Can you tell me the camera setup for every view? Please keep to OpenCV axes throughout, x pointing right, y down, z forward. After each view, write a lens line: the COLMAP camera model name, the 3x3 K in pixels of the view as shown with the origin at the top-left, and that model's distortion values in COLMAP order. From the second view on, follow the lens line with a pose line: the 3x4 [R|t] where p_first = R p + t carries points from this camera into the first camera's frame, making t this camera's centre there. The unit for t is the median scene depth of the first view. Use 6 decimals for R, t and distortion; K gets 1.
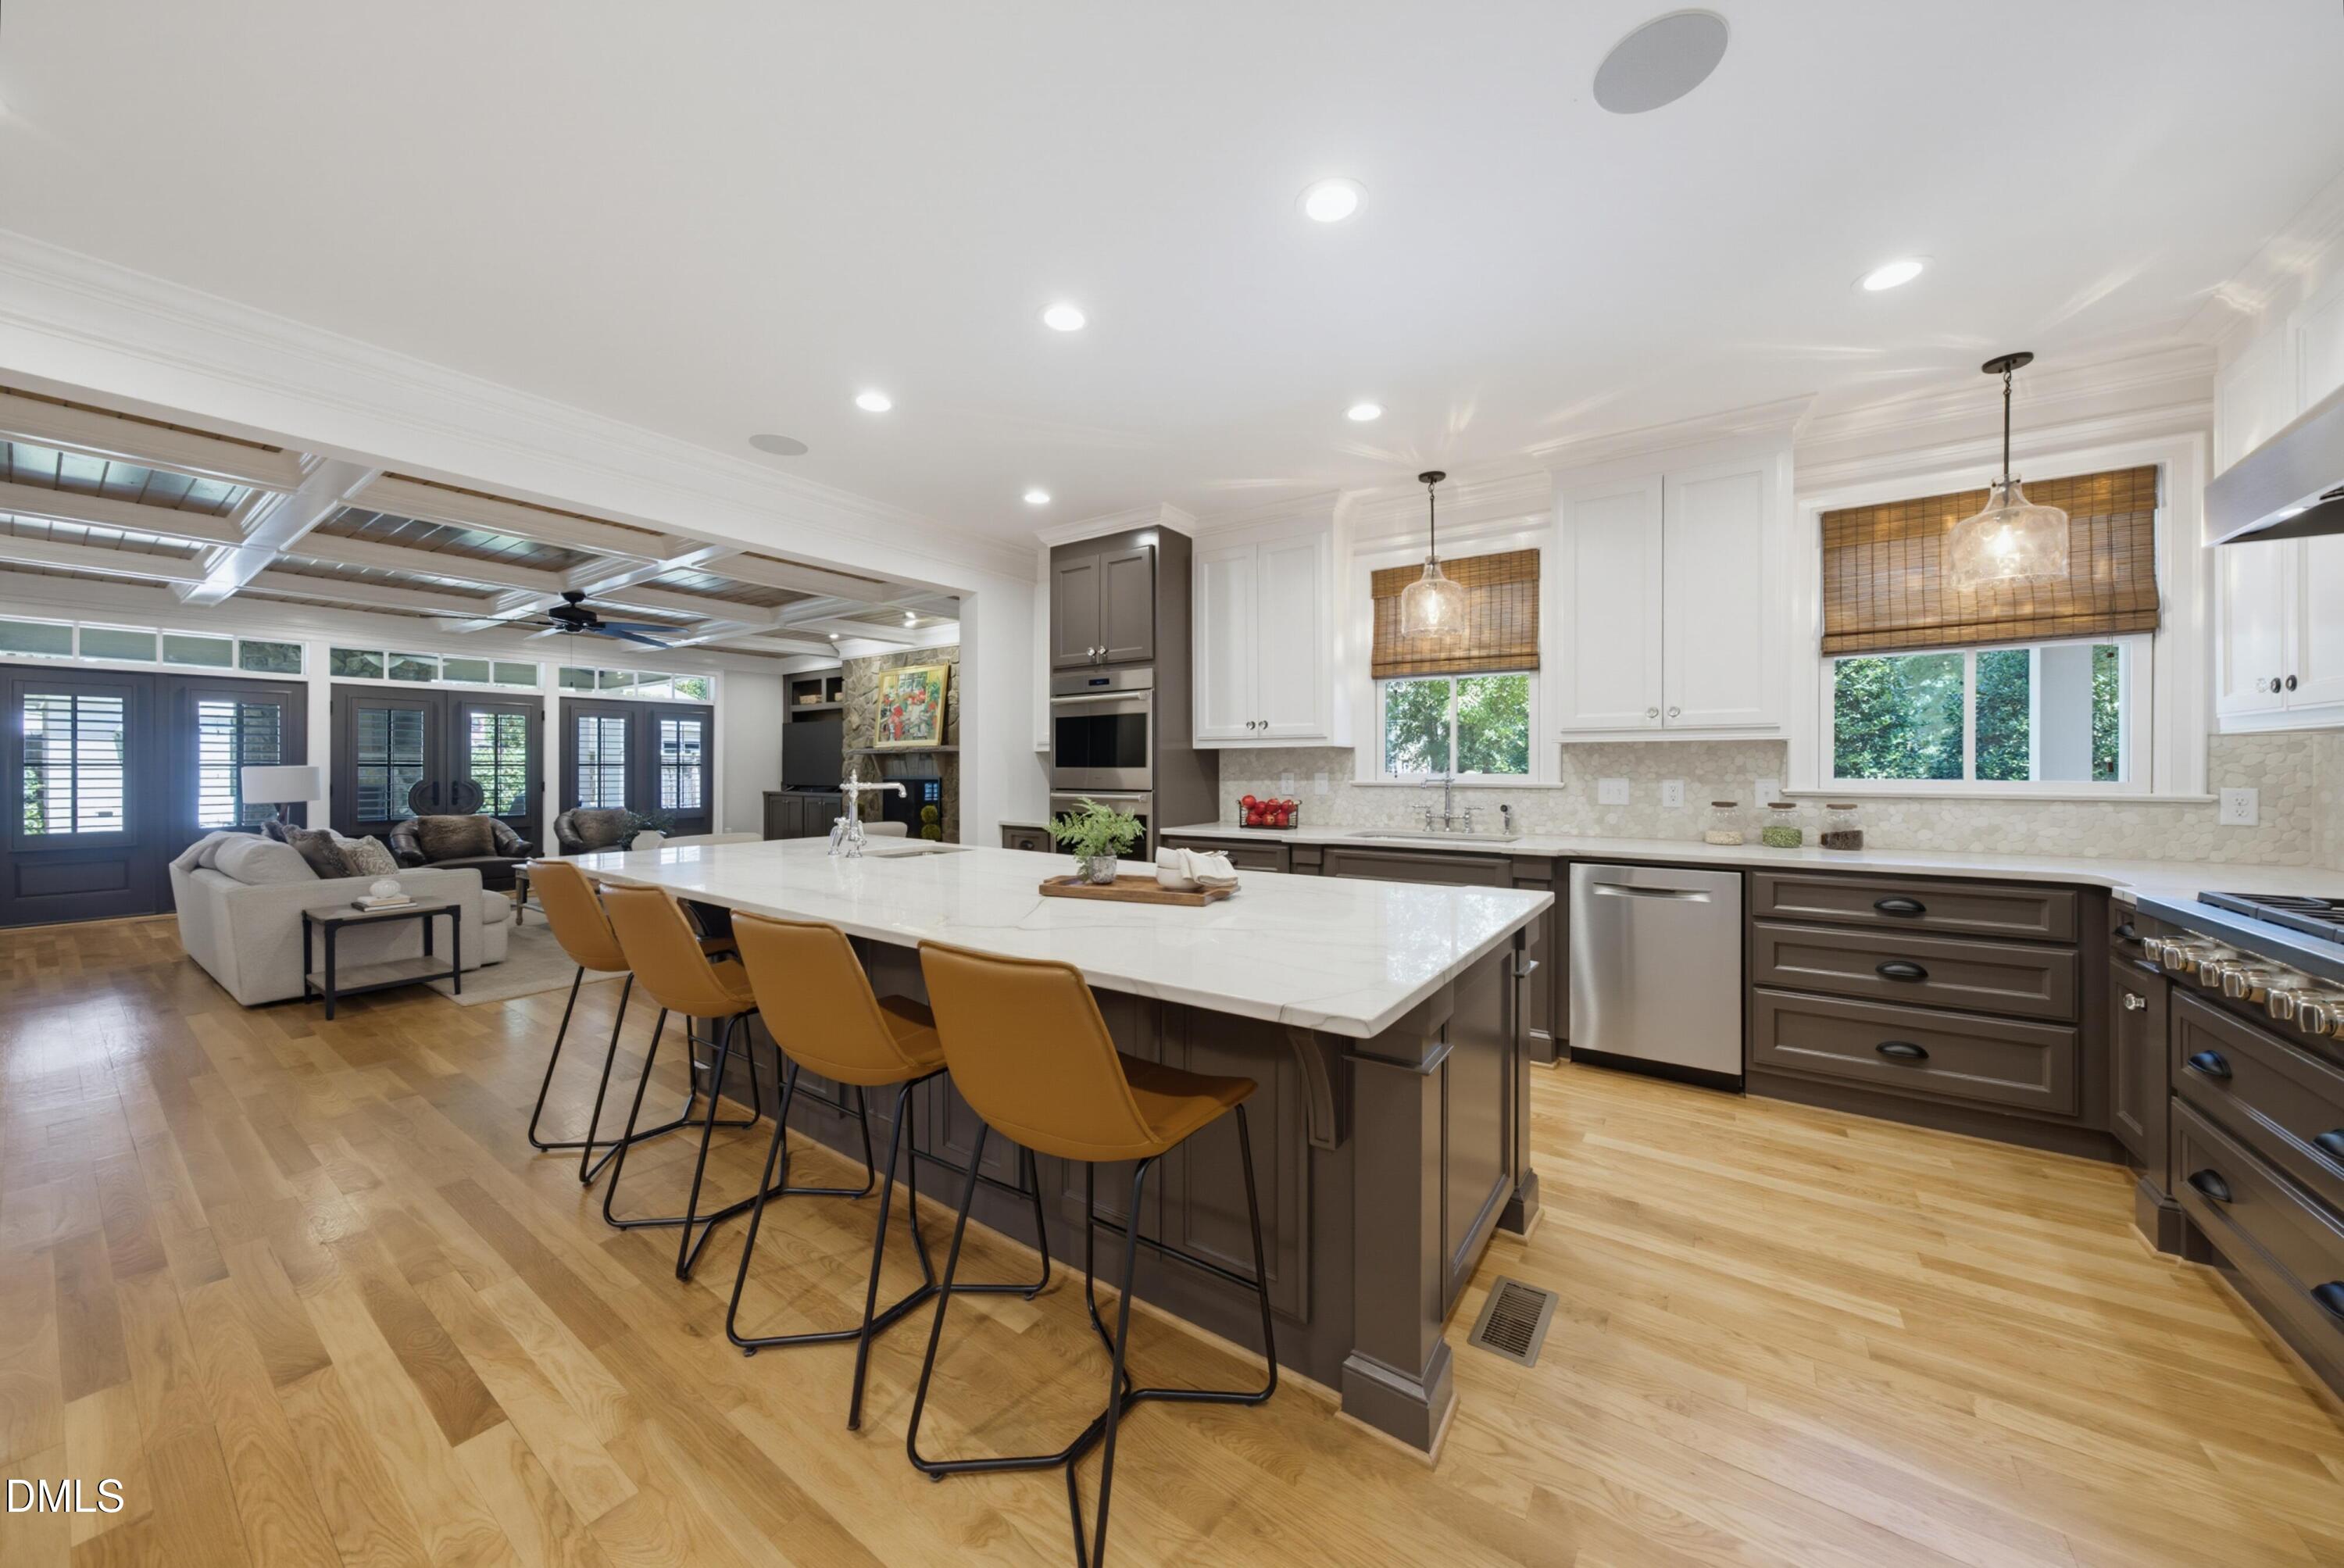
lens RADIAL K [[801.9, 0, 1177.0], [0, 801.9, 768.0], [0, 0, 1]] dist [-0.003002, 0.000954]
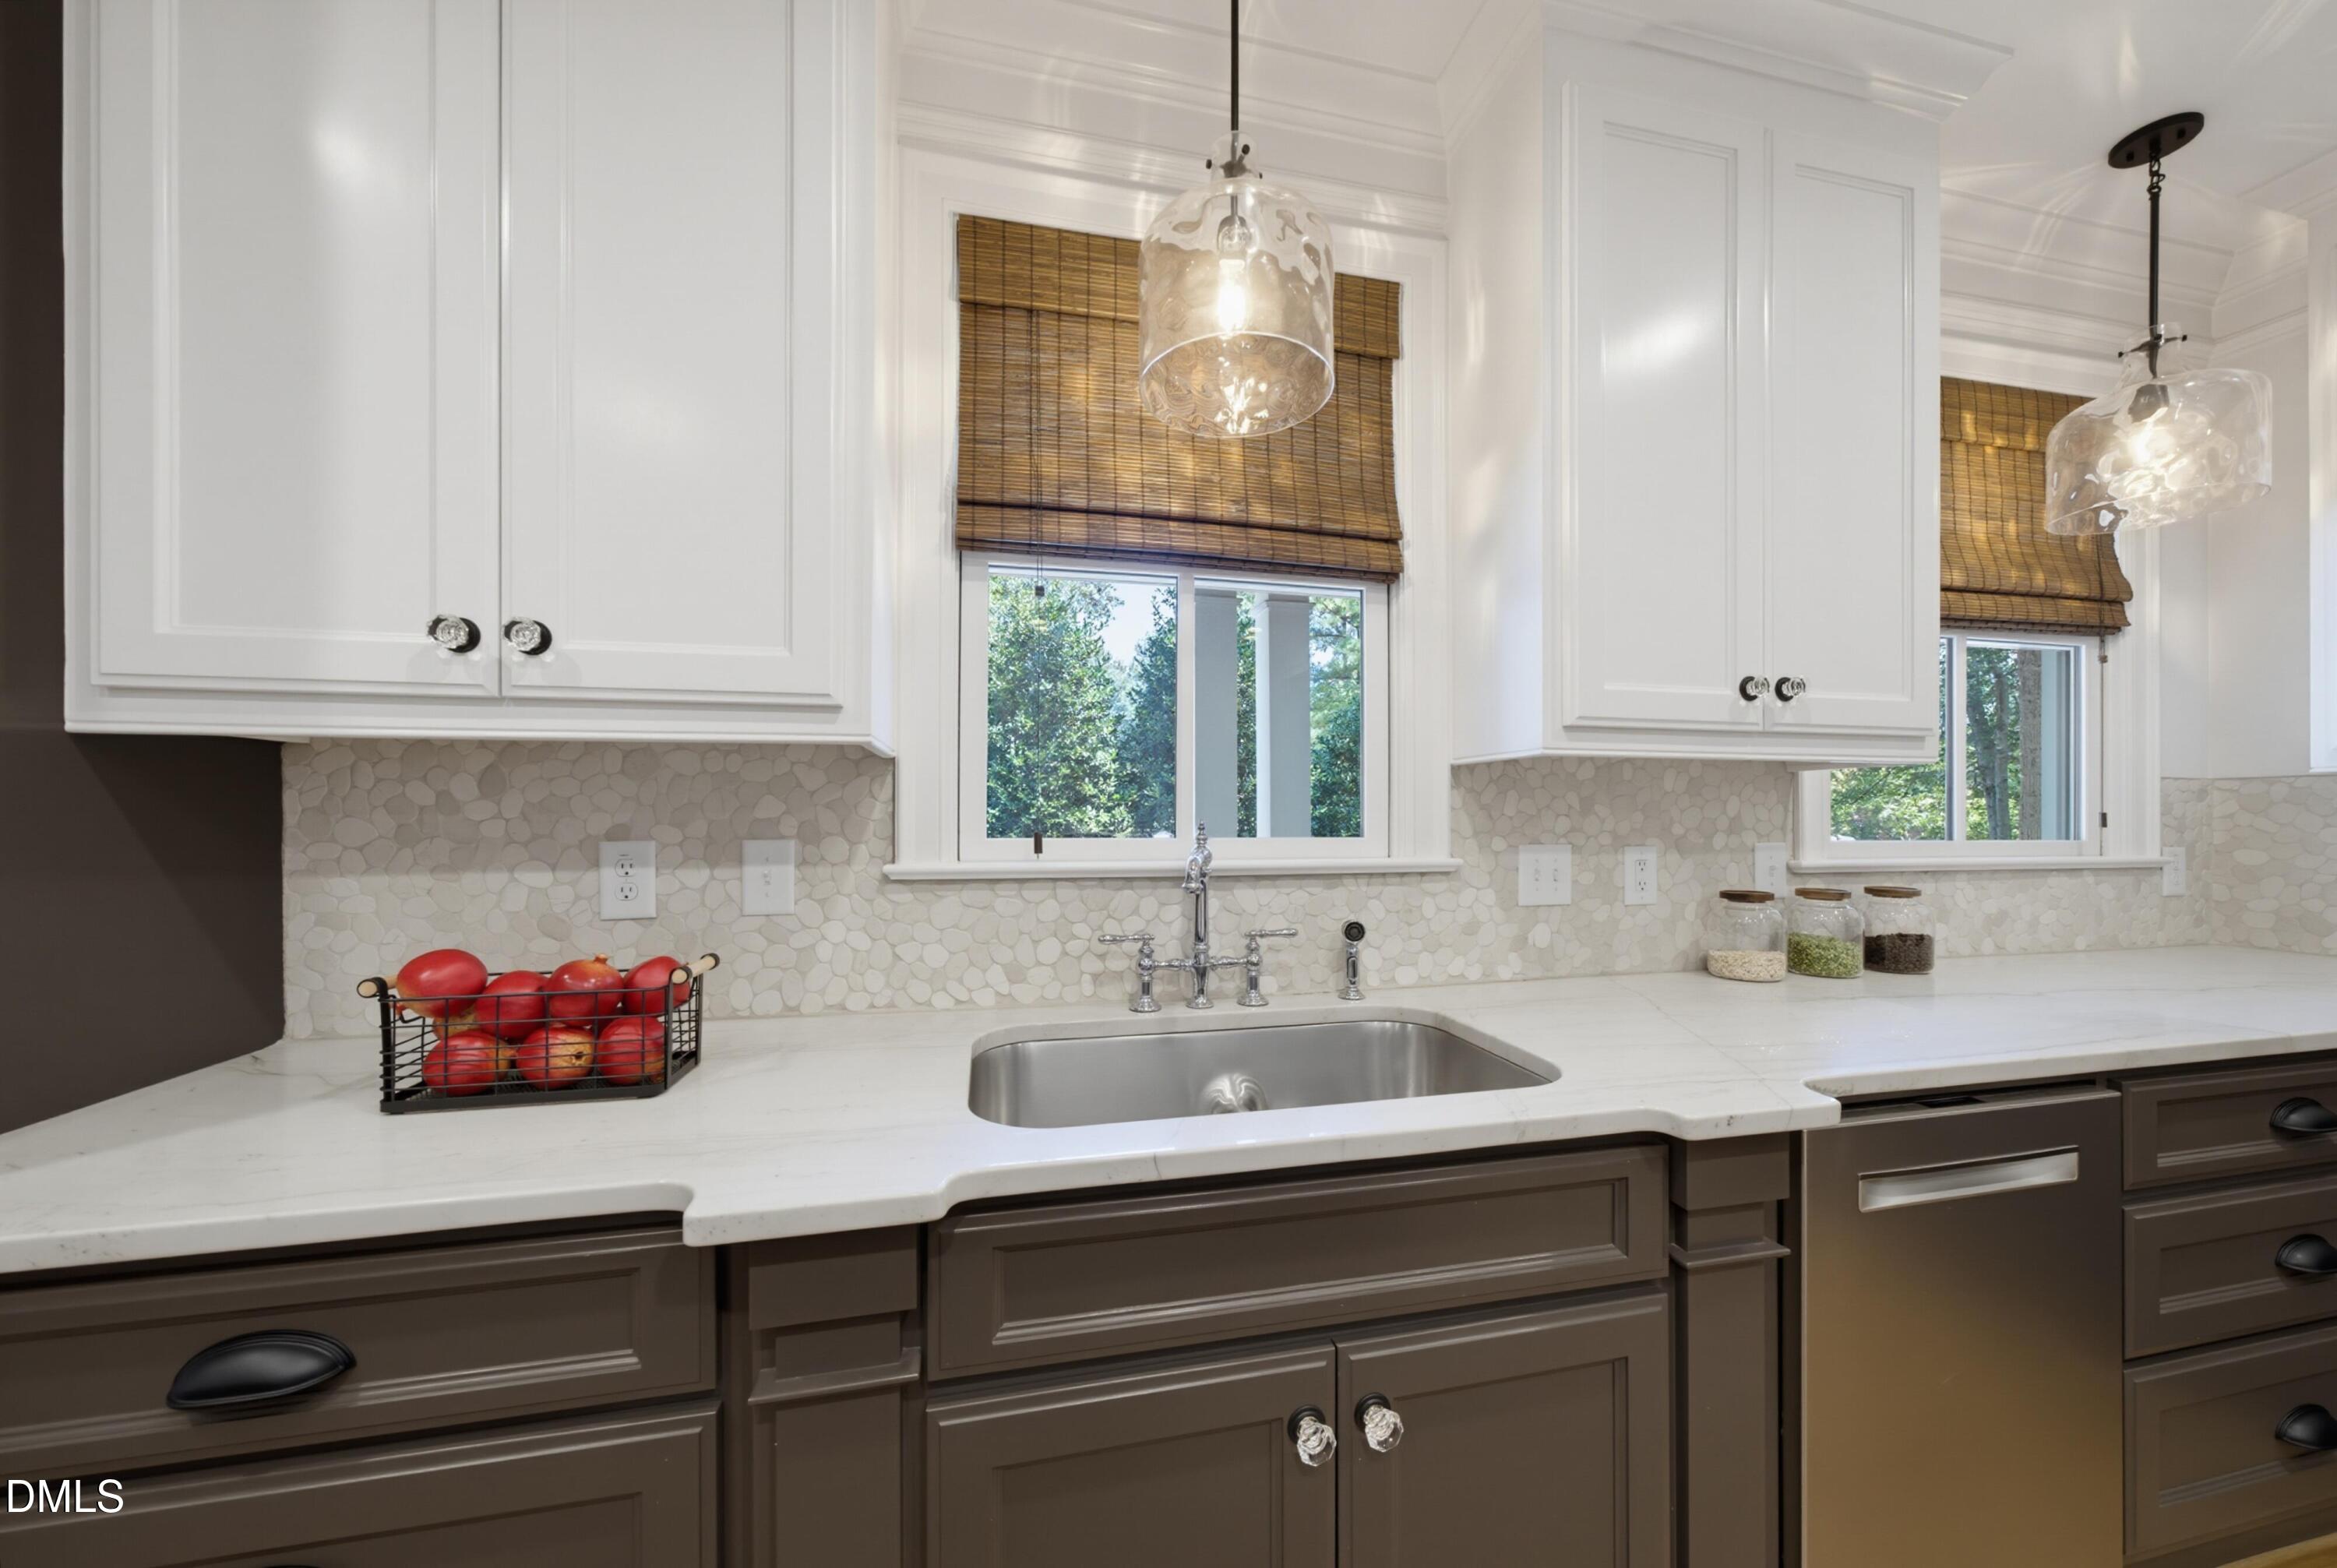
lens RADIAL K [[799.5, 0, 1158.2], [0, 799.5, 806.5], [0, 0, 1]] dist [-0.003002, 0.000954]
pose [[0.677368, 0.004809, 0.735629, 0.071120], [-0.001211, 0.999985, -0.005423, -0.005914], [-0.735643, 0.002782, 0.677363, 0.817842]]
